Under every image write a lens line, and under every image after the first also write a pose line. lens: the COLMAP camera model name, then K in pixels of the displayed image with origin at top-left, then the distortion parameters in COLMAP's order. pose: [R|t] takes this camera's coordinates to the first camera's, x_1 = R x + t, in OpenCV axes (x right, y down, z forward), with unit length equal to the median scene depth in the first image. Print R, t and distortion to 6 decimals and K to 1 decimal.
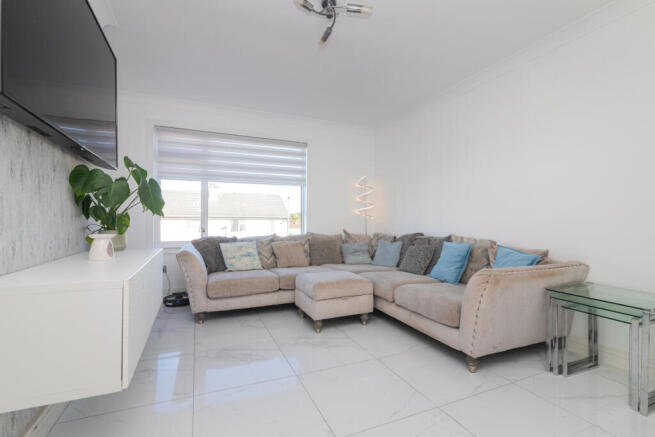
lens RADIAL K [[298.2, 0, 326.0], [0, 298.2, 220.3], [0, 0, 1]] dist [0.000733, -0.000390]
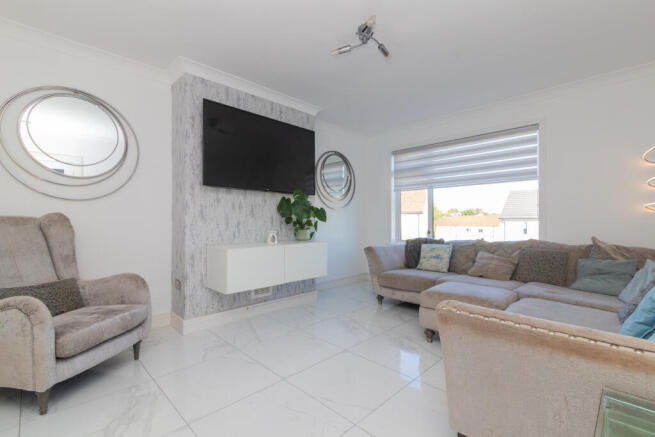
lens RADIAL K [[298.2, 0, 326.8], [0, 298.2, 219.7], [0, 0, 1]] dist [0.000733, -0.000390]
pose [[0.369320, -0.006987, -0.929276, 0.518950], [0.003487, 0.999975, -0.006133, -0.008064], [0.929296, -0.000976, 0.369335, 0.233176]]
